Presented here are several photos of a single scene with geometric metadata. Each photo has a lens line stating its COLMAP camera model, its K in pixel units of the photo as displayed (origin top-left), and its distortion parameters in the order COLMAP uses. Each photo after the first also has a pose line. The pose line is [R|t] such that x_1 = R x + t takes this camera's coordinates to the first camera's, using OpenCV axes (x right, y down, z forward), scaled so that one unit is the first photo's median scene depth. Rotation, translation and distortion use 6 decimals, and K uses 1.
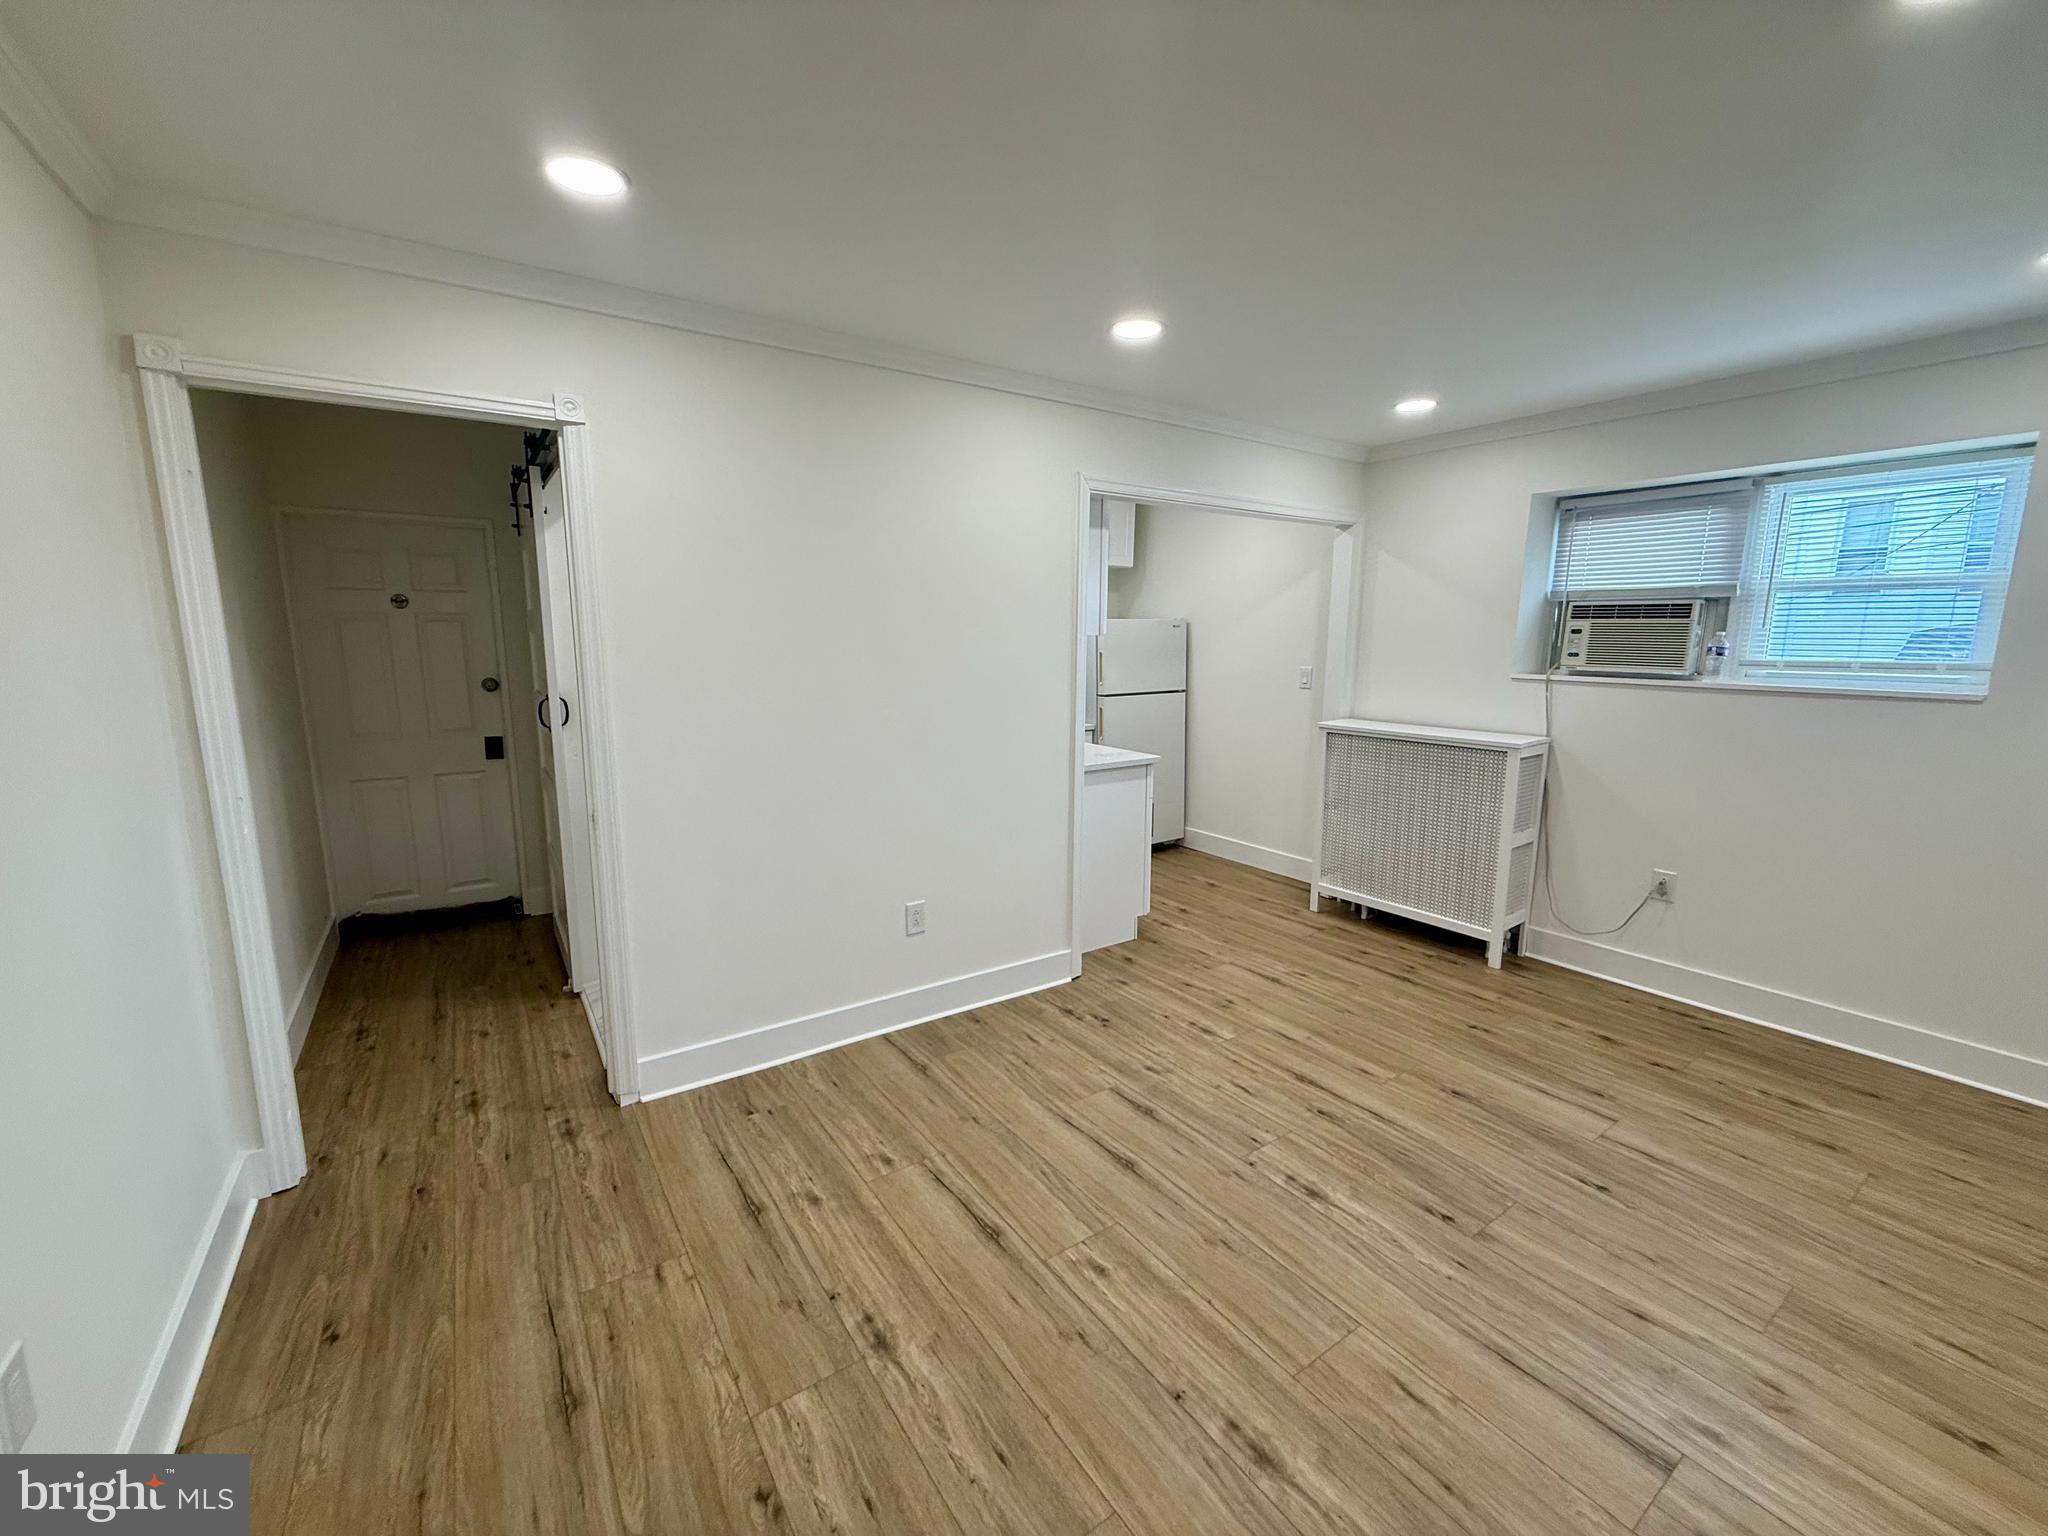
lens RADIAL K [[815.5, 0, 1017.2], [0, 815.5, 767.6], [0, 0, 1]] dist [-0.002844, 0.000703]
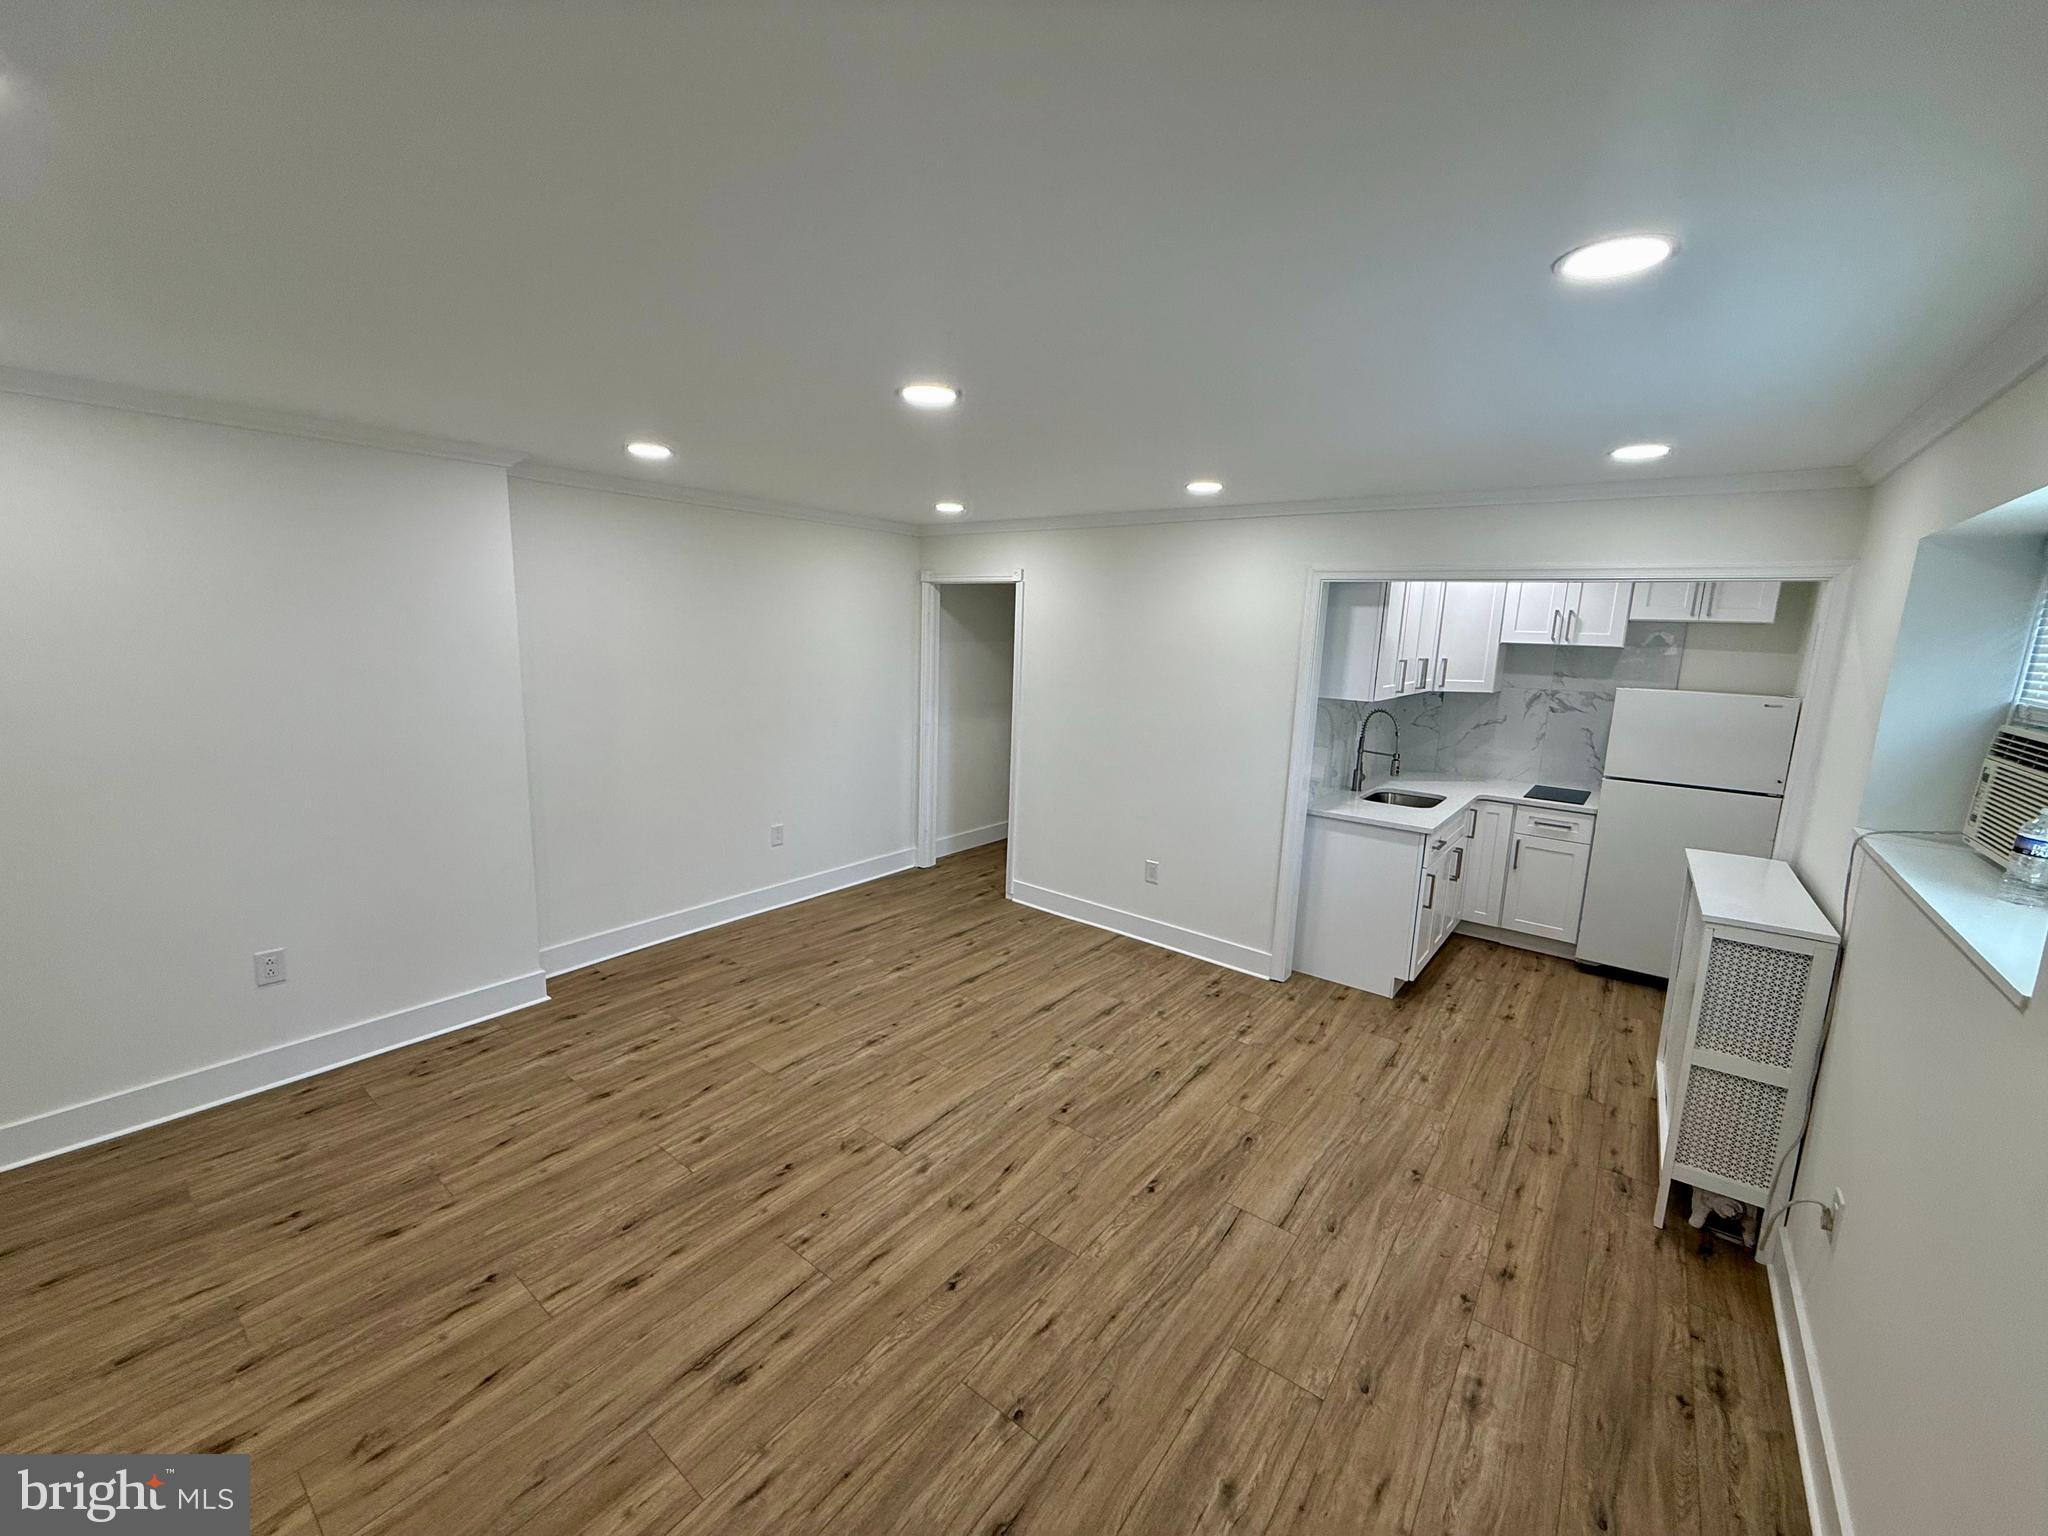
lens RADIAL K [[815.5, 0, 1016.5], [0, 815.5, 766.8], [0, 0, 1]] dist [-0.002844, 0.000703]
pose [[0.305887, 0.171153, -0.936557, 1.423594], [-0.189588, 0.974958, 0.116250, -0.161131], [0.933000, 0.142001, 0.330675, 0.283583]]
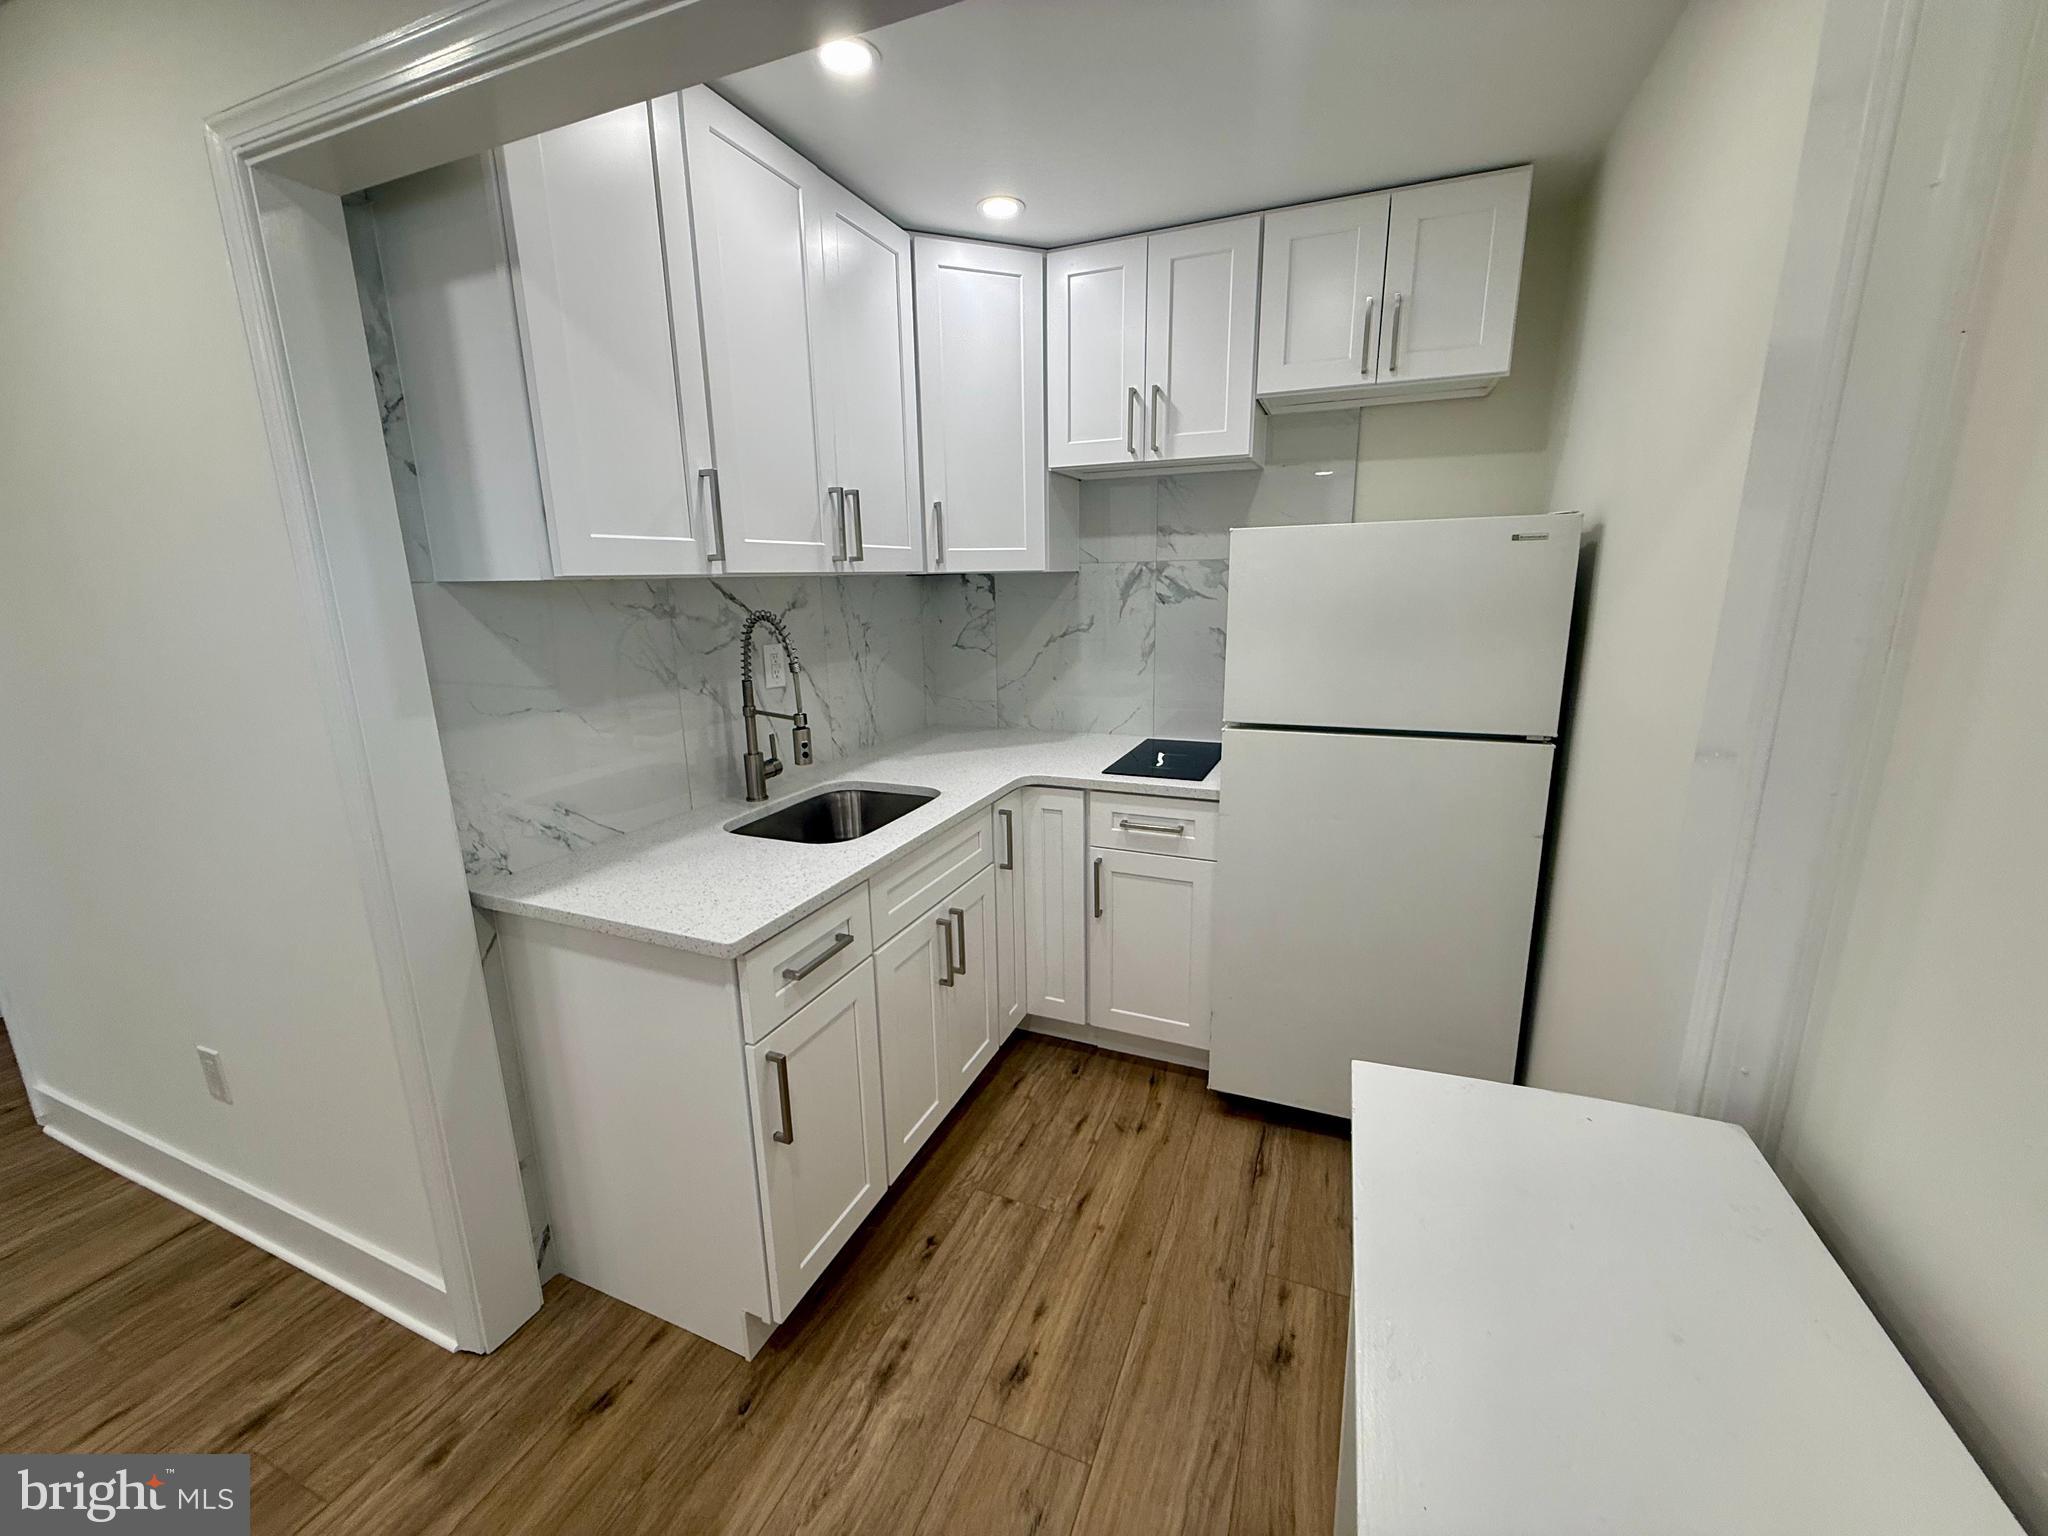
lens RADIAL K [[815.5, 0, 1019.9], [0, 815.5, 766.2], [0, 0, 1]] dist [-0.002844, 0.000703]
pose [[0.549119, 0.180741, -0.815966, 0.759563], [-0.120403, 0.983258, 0.136770, -0.220351], [0.827026, 0.023142, 0.561687, 1.378180]]
